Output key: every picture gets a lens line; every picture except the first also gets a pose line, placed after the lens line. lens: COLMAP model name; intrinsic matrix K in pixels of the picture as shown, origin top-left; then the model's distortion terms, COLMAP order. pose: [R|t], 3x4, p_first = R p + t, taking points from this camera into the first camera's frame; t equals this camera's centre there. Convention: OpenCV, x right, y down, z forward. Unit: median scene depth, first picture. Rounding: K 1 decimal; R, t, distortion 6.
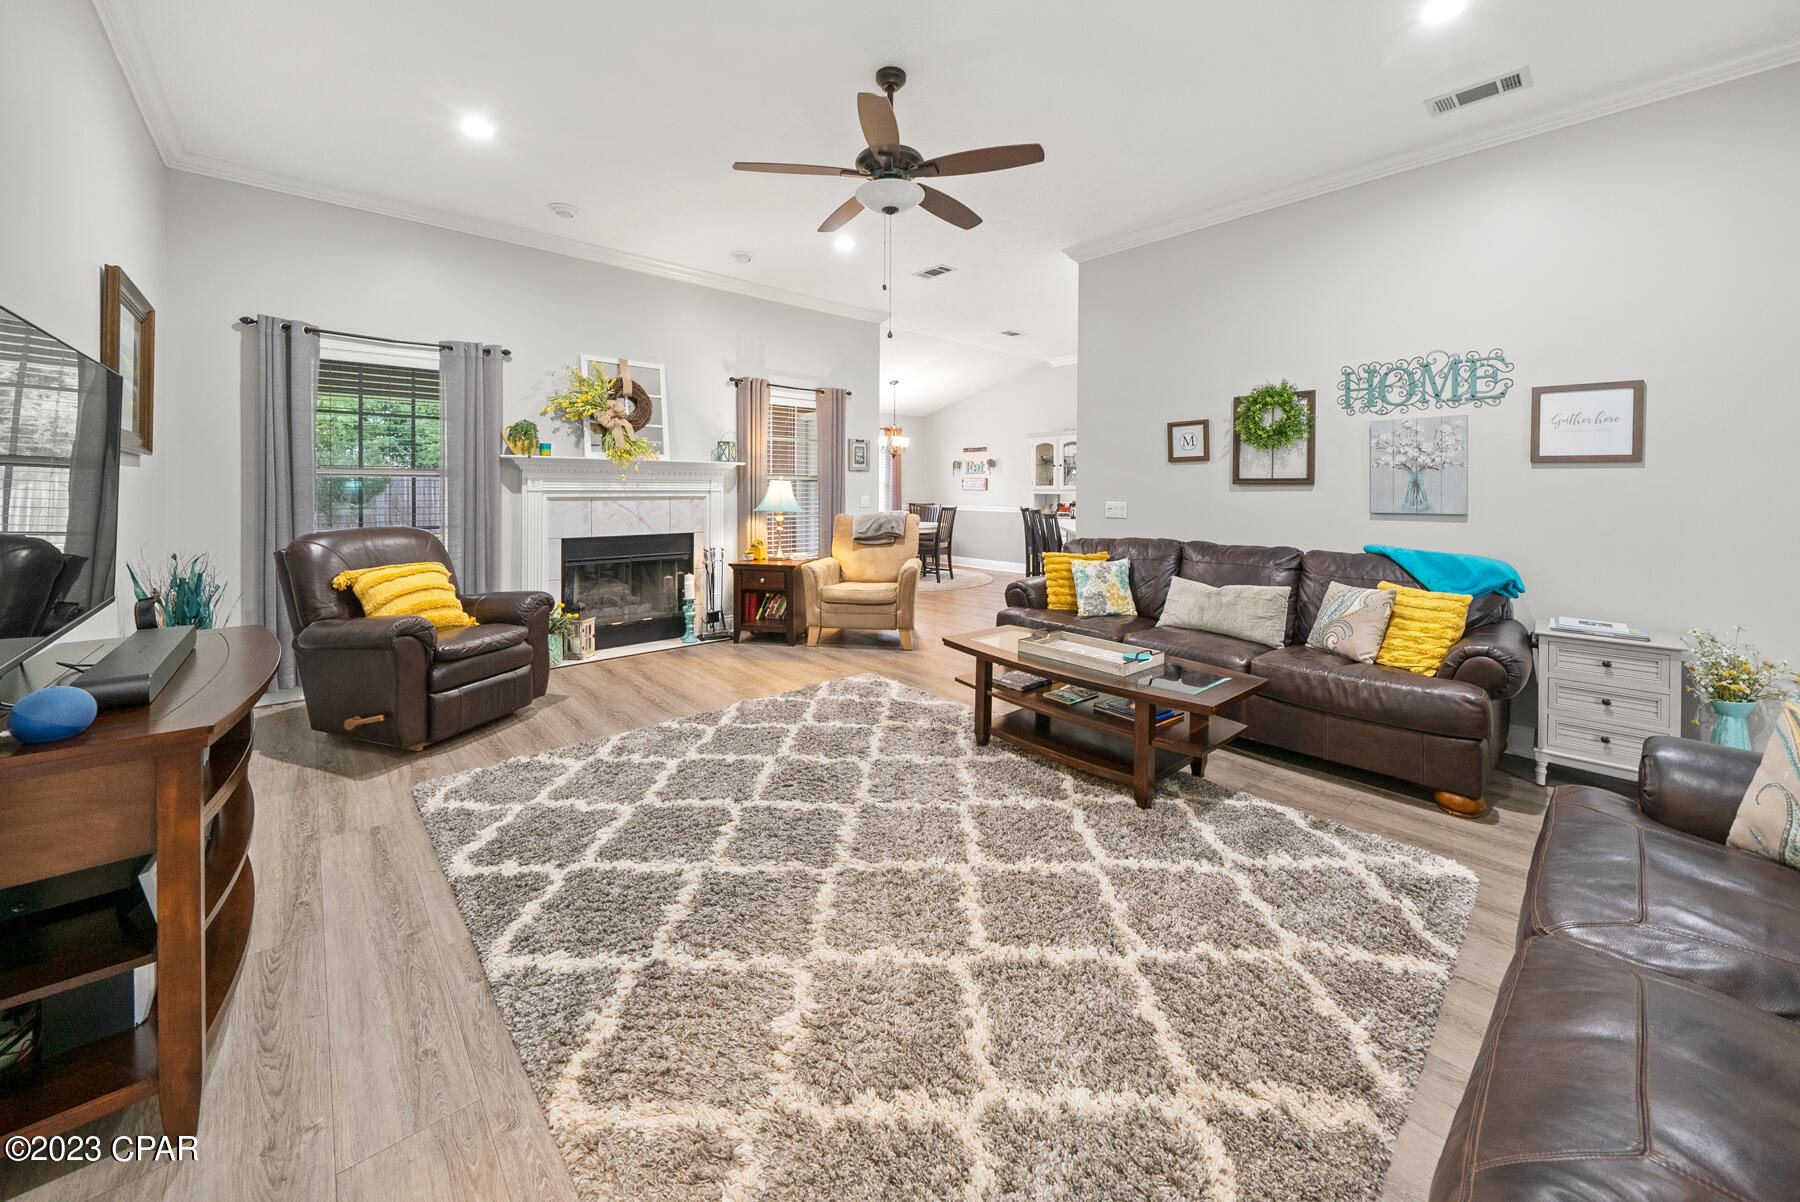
lens RADIAL K [[658.2, 0, 901.1], [0, 658.2, 565.4], [0, 0, 1]] dist [0.027467, -0.000020]
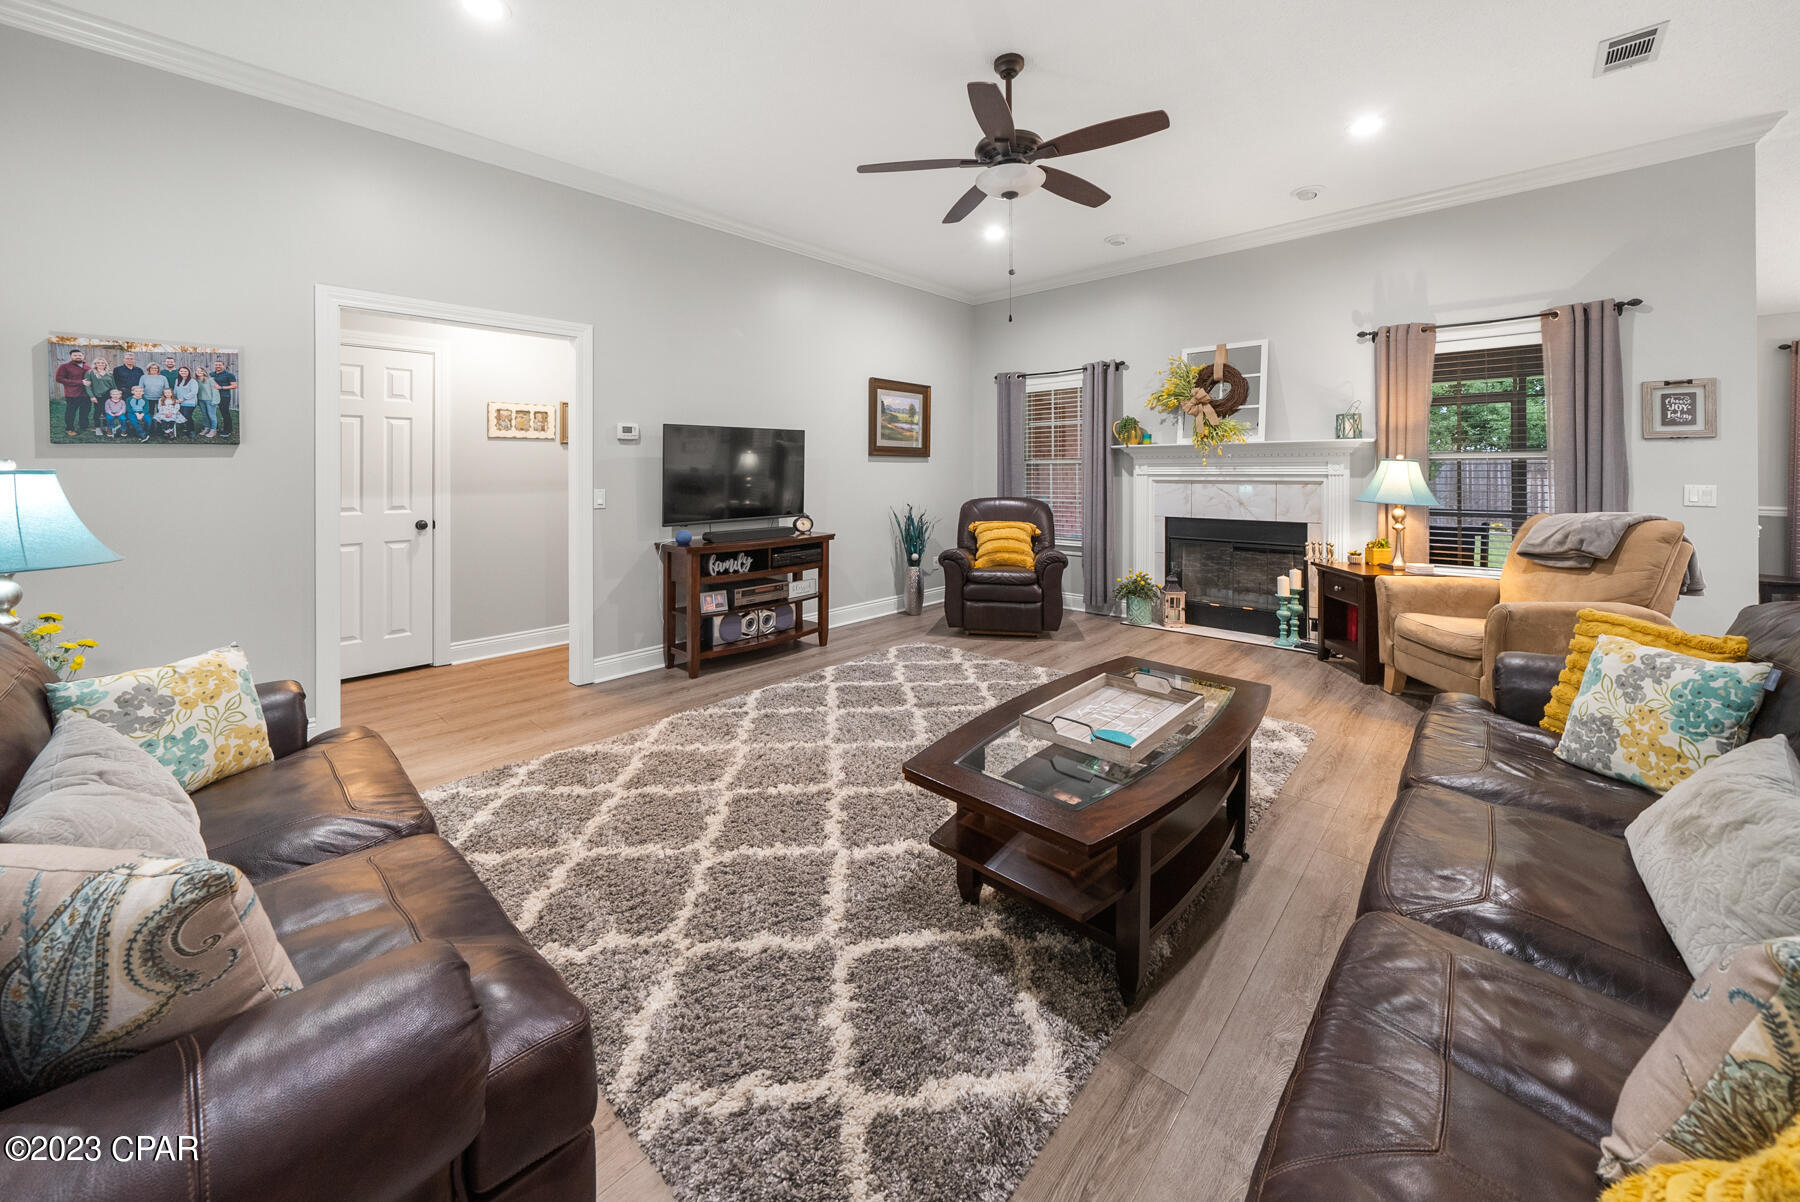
lens RADIAL K [[666.9, 0, 908.3], [0, 666.9, 552.1], [0, 0, 1]] dist [-0.000924, -0.000113]
pose [[0.102030, 0.115326, -0.988074, 0.550492], [-0.116473, 0.987811, 0.103268, -0.045384], [0.987939, 0.104547, 0.114219, 0.424832]]
